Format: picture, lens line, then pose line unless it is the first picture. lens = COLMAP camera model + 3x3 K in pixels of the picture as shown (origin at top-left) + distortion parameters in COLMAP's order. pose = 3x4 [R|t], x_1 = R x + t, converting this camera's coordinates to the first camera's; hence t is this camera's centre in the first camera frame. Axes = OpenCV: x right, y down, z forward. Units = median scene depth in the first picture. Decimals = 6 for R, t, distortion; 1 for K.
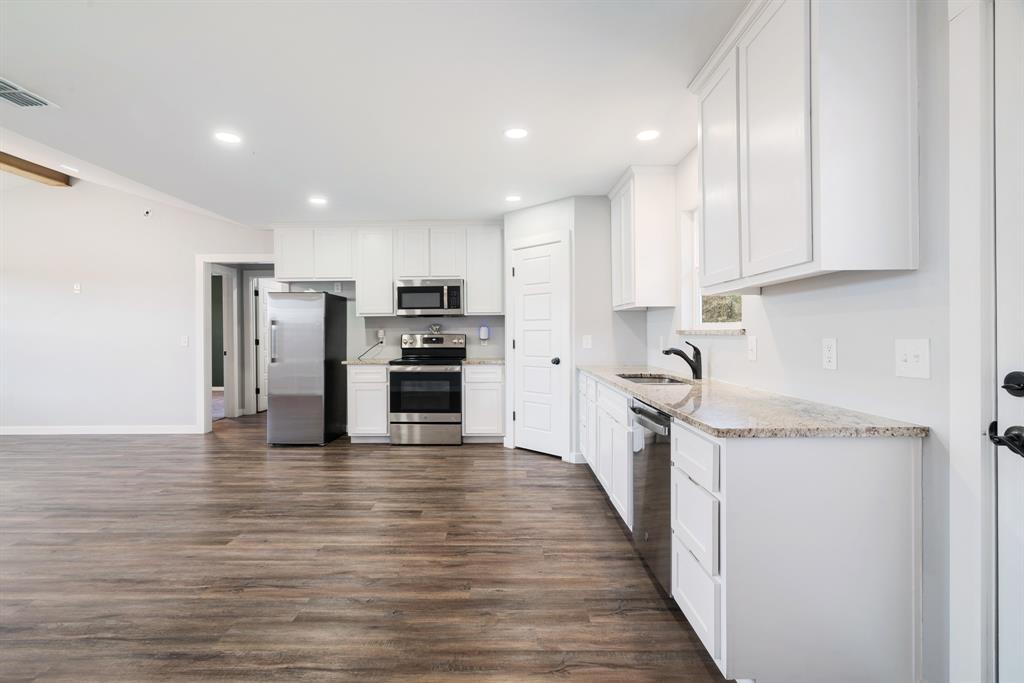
lens RADIAL K [[464.5, 0, 507.4], [0, 464.5, 340.5], [0, 0, 1]] dist [-0.003281, 0.000707]
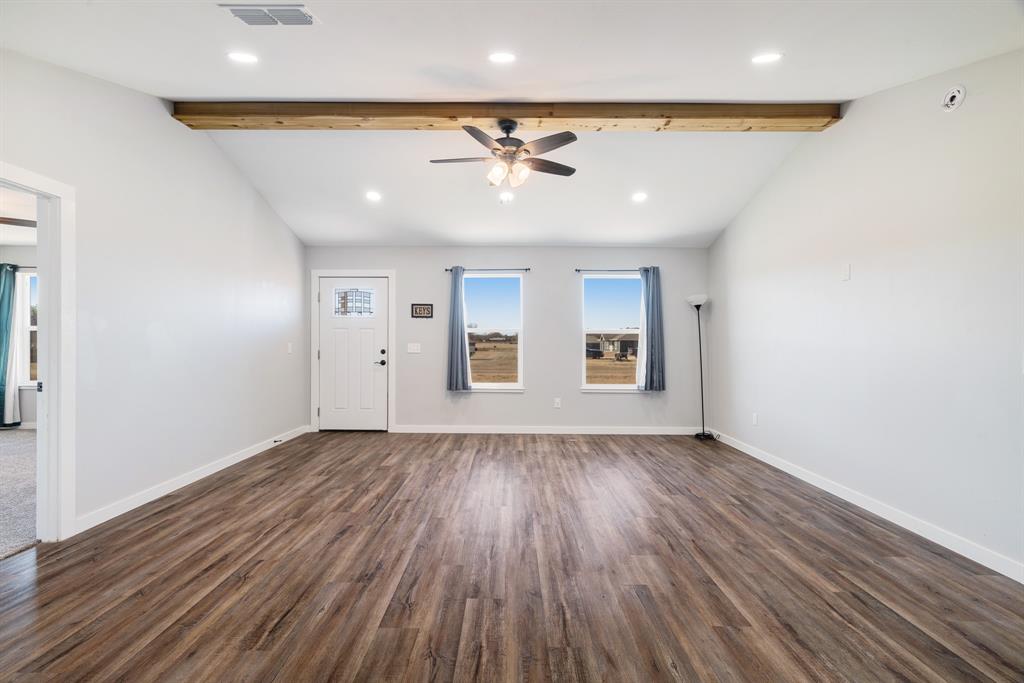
lens RADIAL K [[464.5, 0, 507.4], [0, 464.5, 340.5], [0, 0, 1]] dist [-0.003281, 0.000707]
pose [[-0.006677, 0.003115, -0.999973, -0.318017], [-0.015924, 0.999868, 0.003221, -0.011173], [0.999851, 0.015945, -0.006626, 0.611397]]
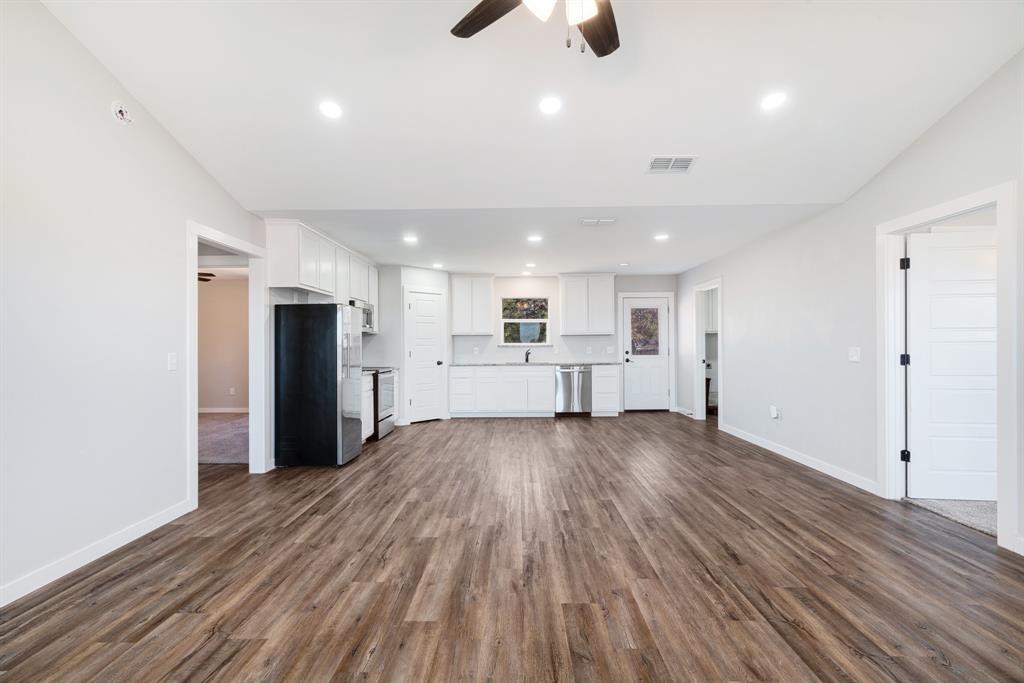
lens RADIAL K [[464.5, 0, 507.4], [0, 464.5, 340.5], [0, 0, 1]] dist [-0.003281, 0.000707]
pose [[0.019884, 0.016279, 0.999670, -1.461317], [0.016454, 0.999727, -0.016607, -0.005374], [-0.999667, 0.016778, 0.019611, 0.648297]]
